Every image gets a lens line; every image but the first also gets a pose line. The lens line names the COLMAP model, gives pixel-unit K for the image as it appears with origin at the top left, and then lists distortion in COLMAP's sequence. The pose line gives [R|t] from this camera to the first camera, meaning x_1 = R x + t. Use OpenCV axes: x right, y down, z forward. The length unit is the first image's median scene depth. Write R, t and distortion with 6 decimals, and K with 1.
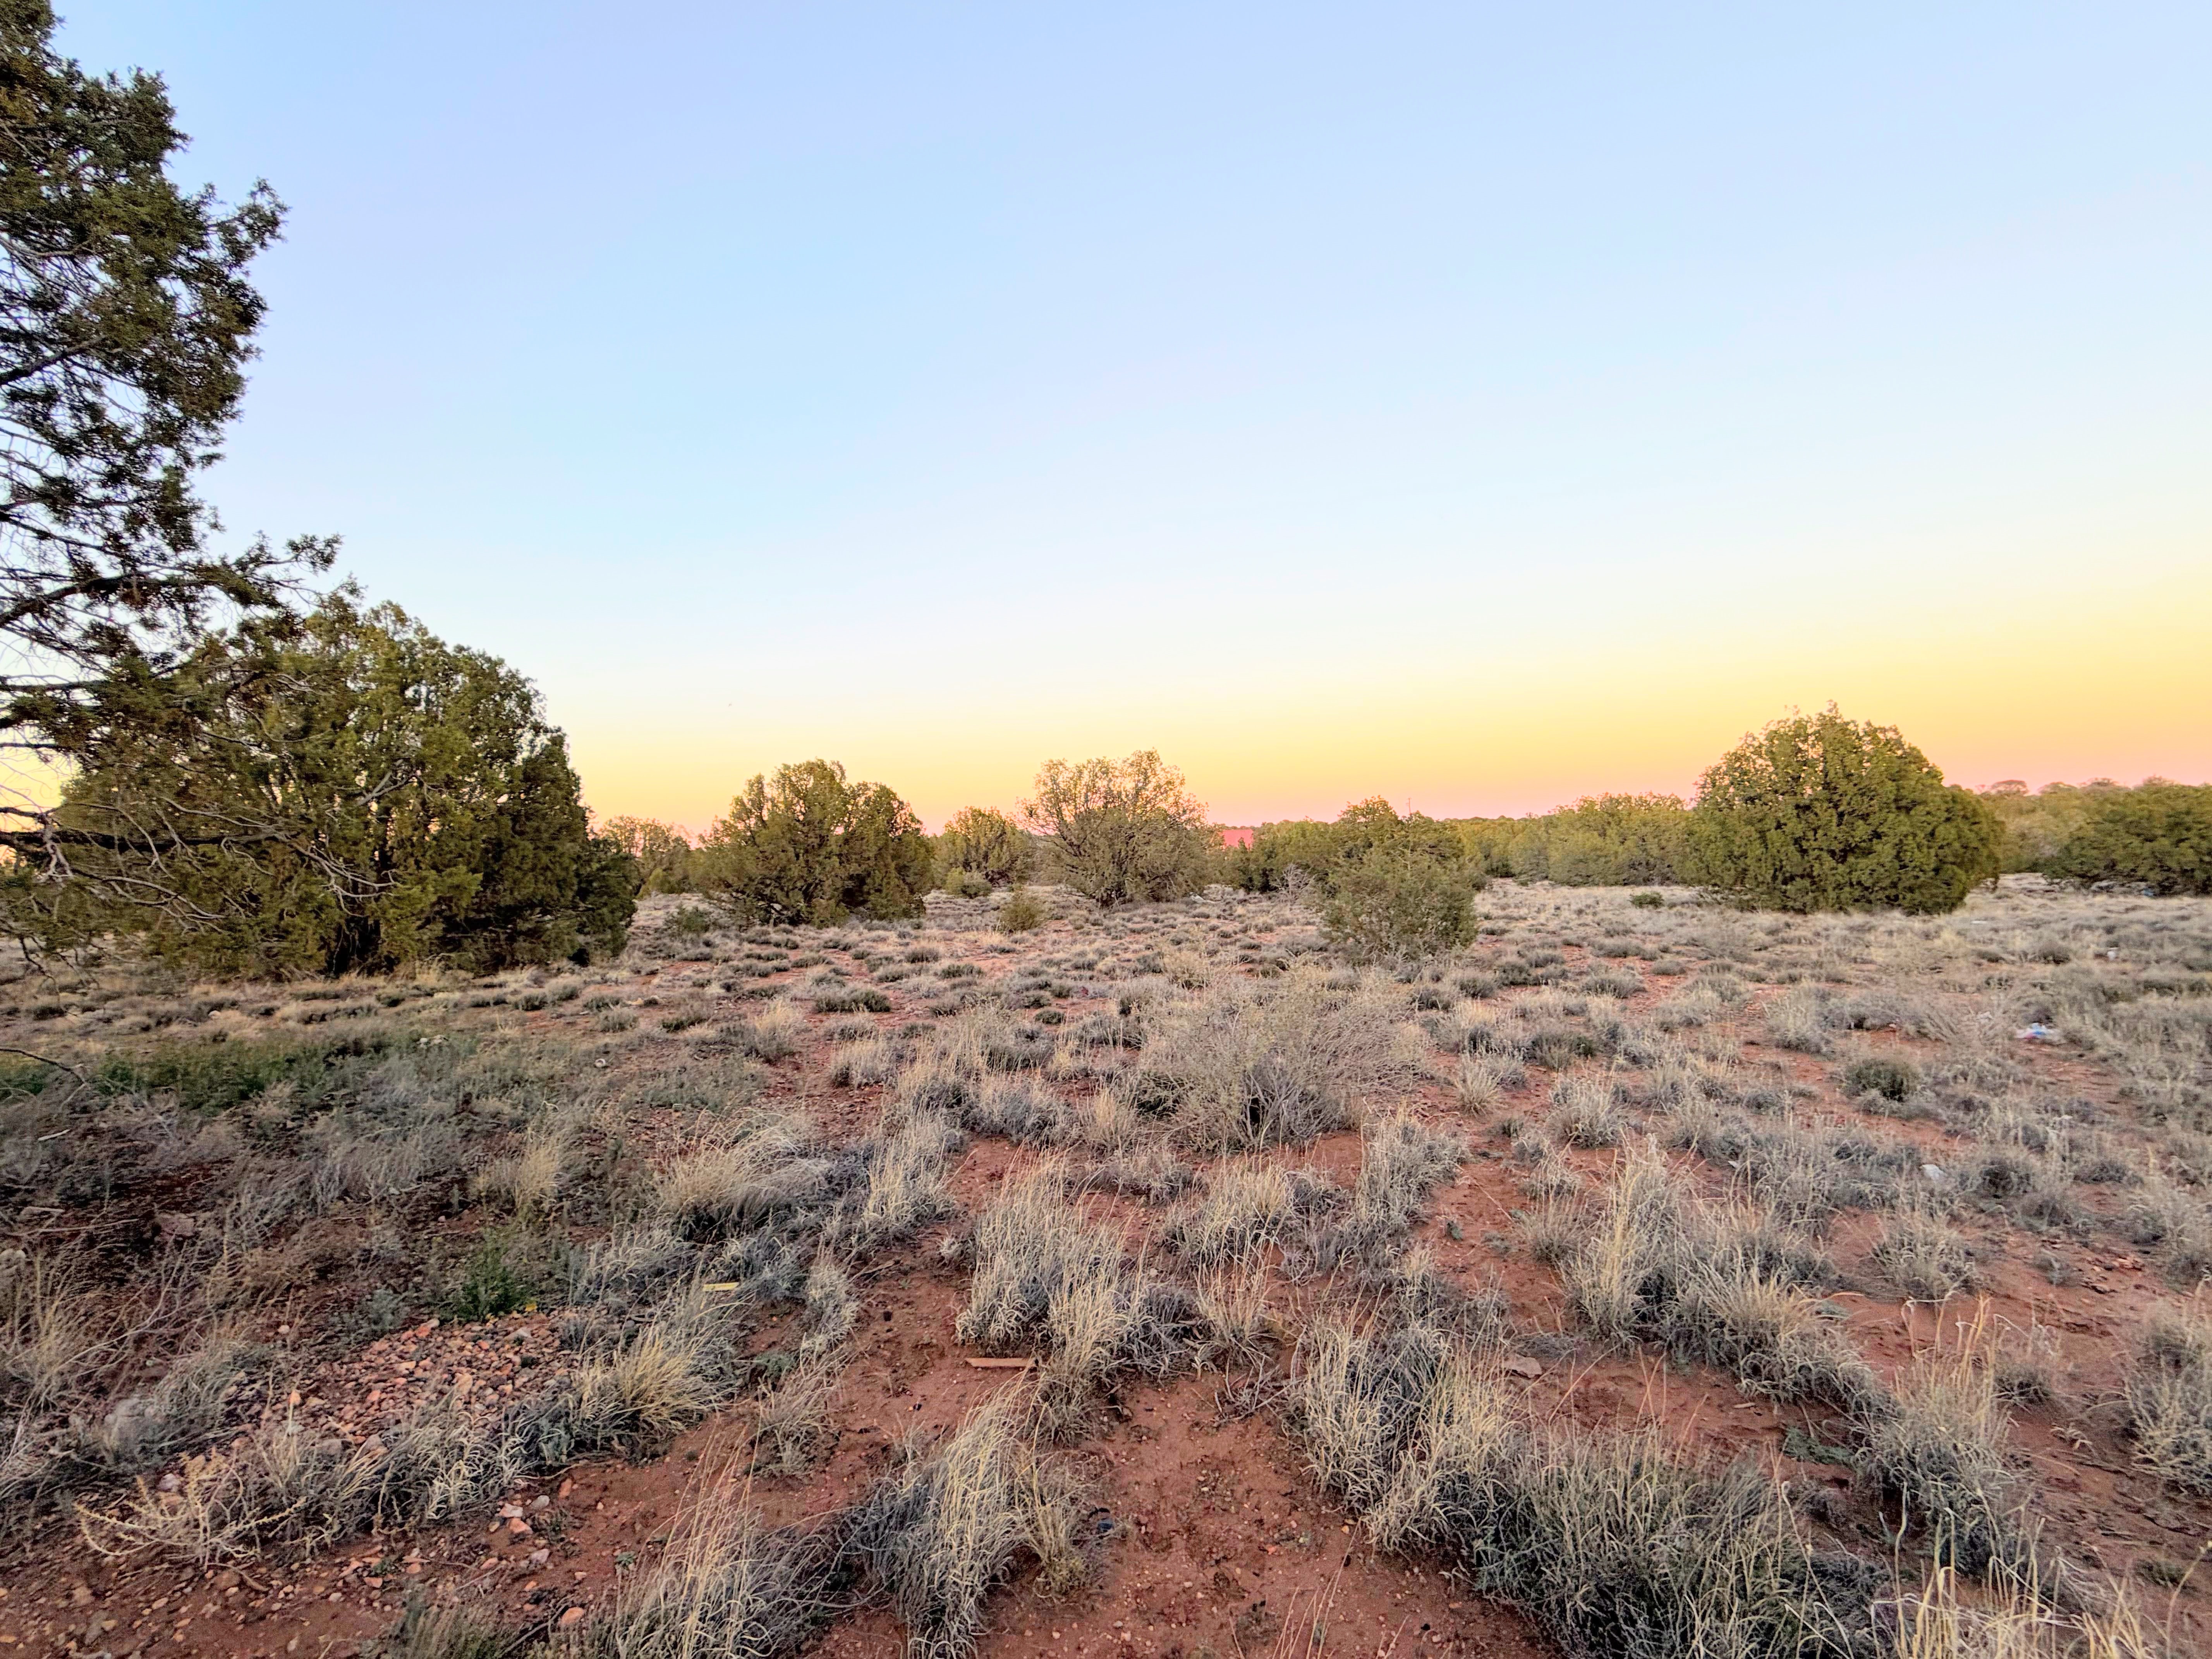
lens RADIAL K [[975.8, 0, 1107.0], [0, 975.8, 828.2], [0, 0, 1]] dist [0.004329, -0.000393]
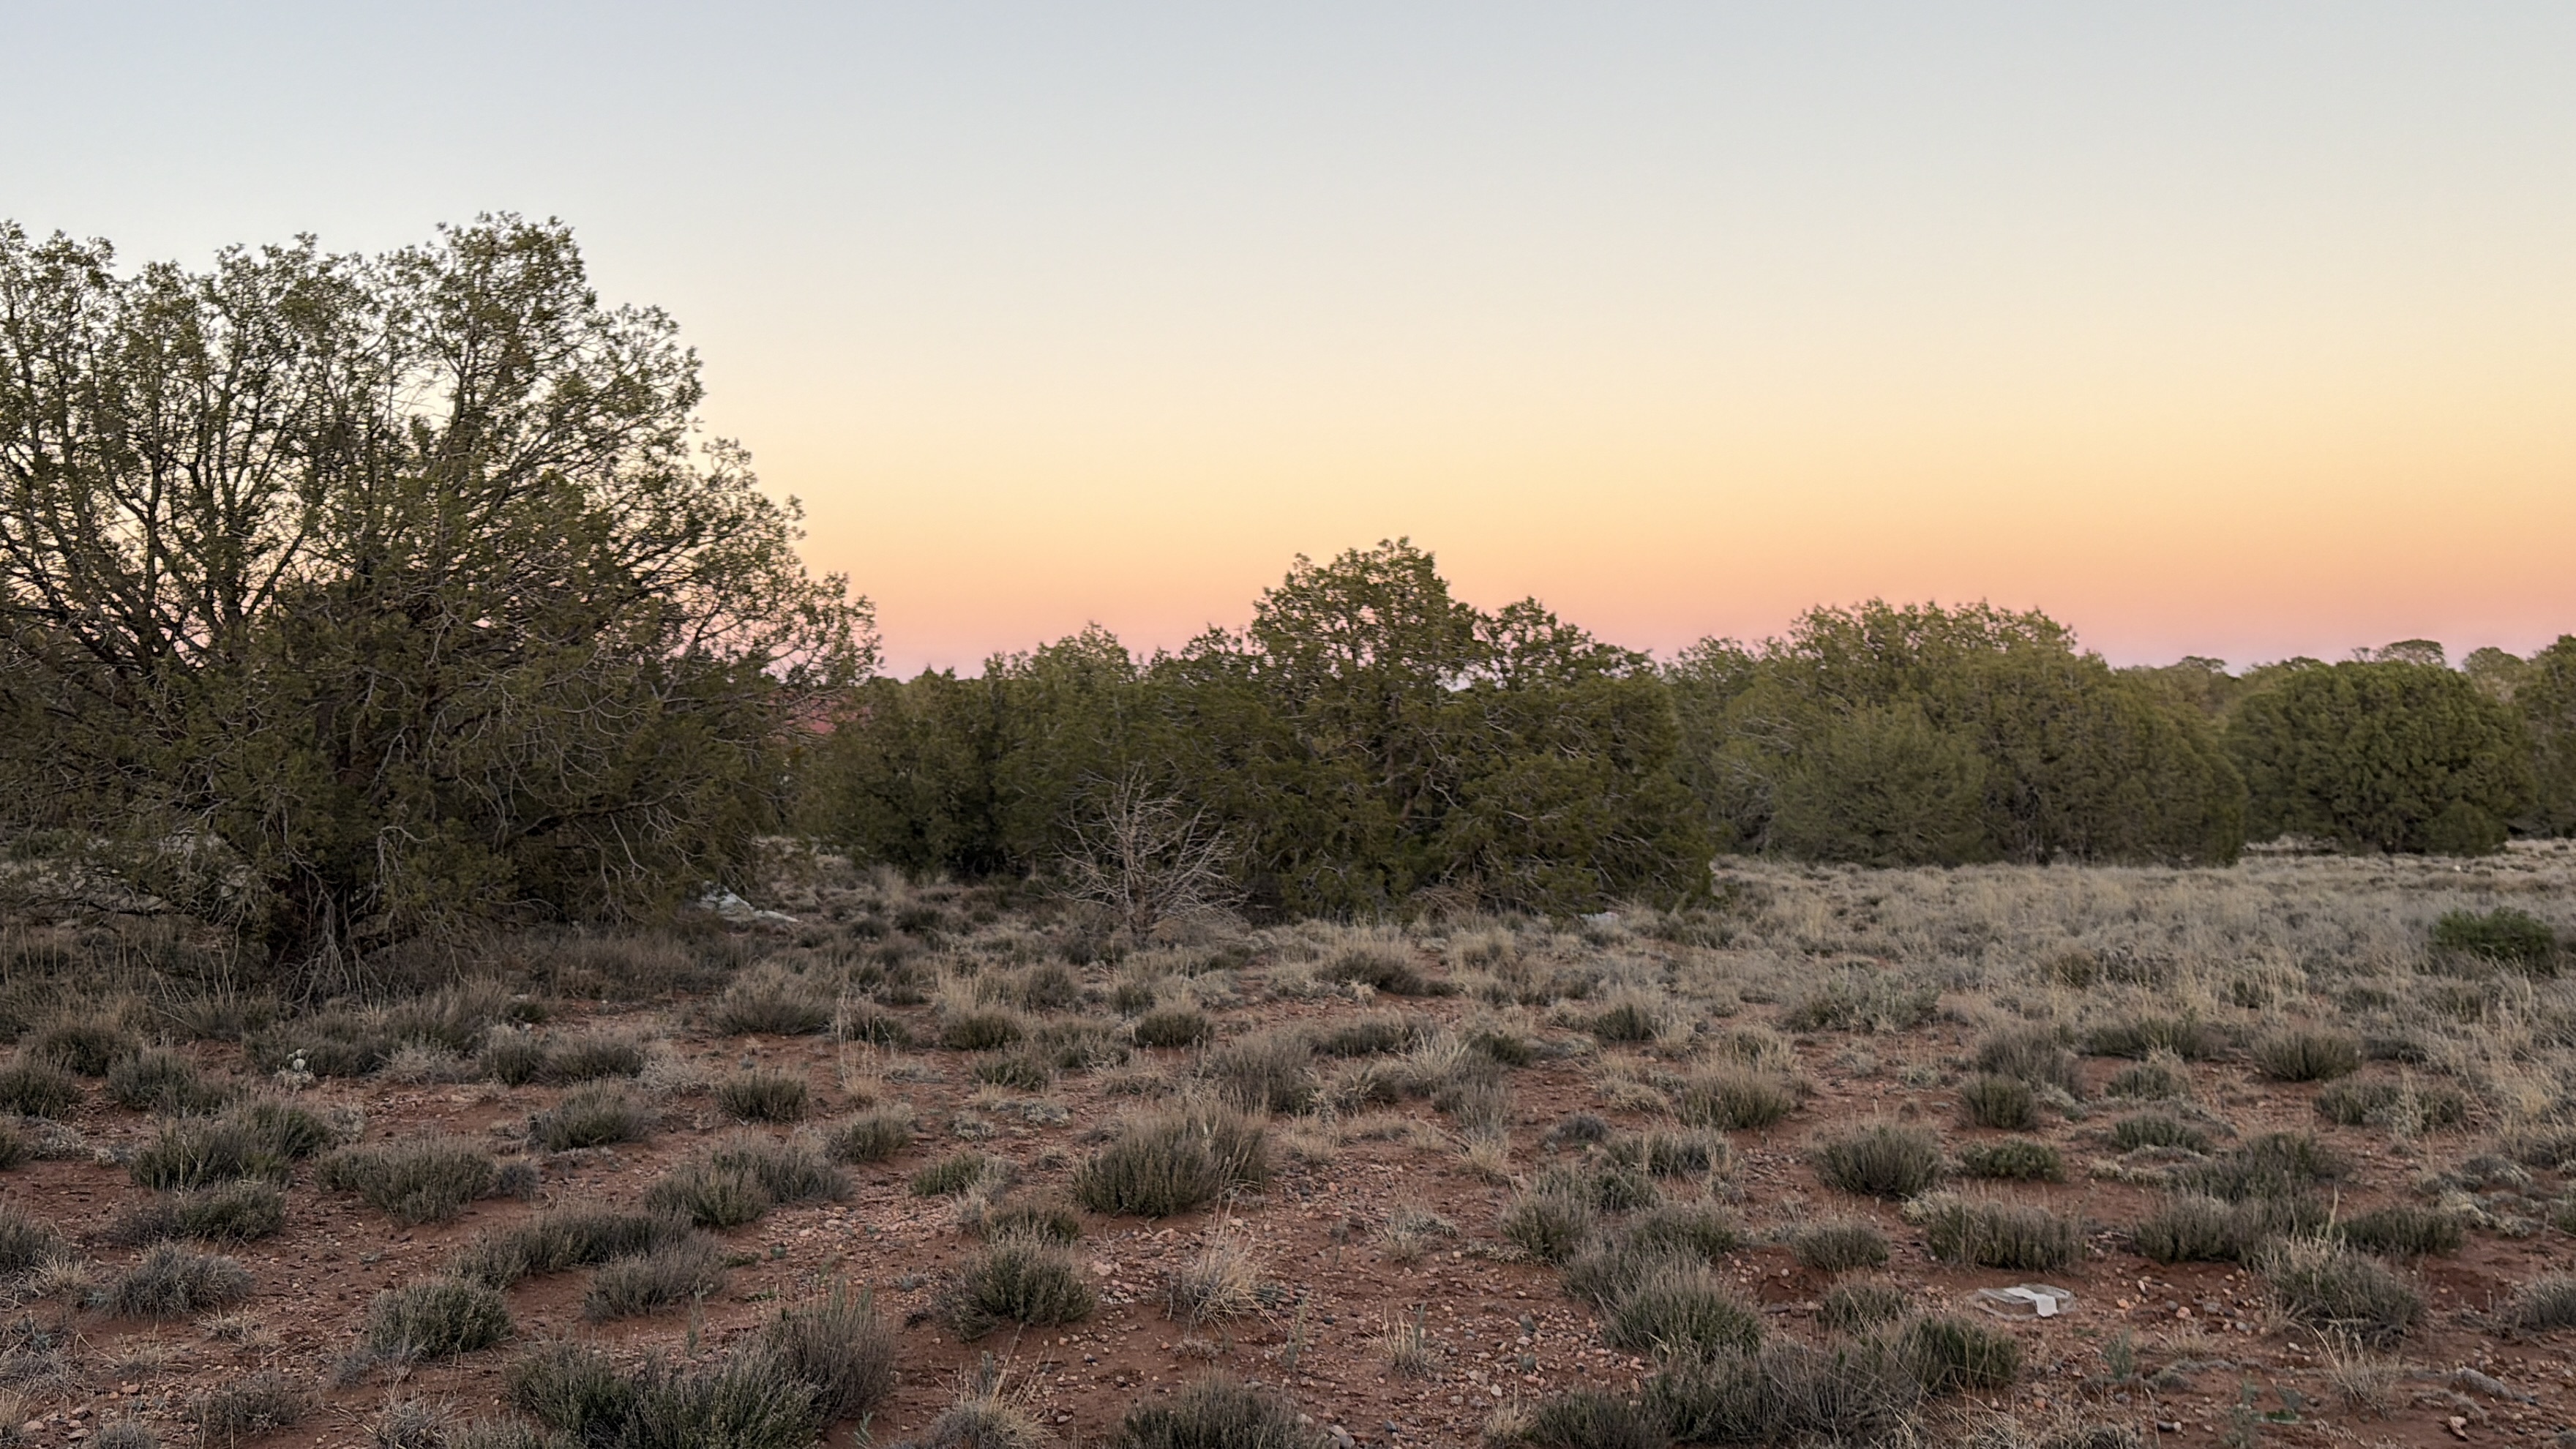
lens RADIAL K [[2359.0, 0, 1241.3], [0, 2359.0, 671.0], [0, 0, 1]] dist [0.040610, -0.048322]
pose [[0.950014, 0.034911, 0.310250, 0.036296], [-0.032025, 0.999383, -0.014394, 0.022131], [-0.310561, 0.003739, 0.950546, 0.512561]]
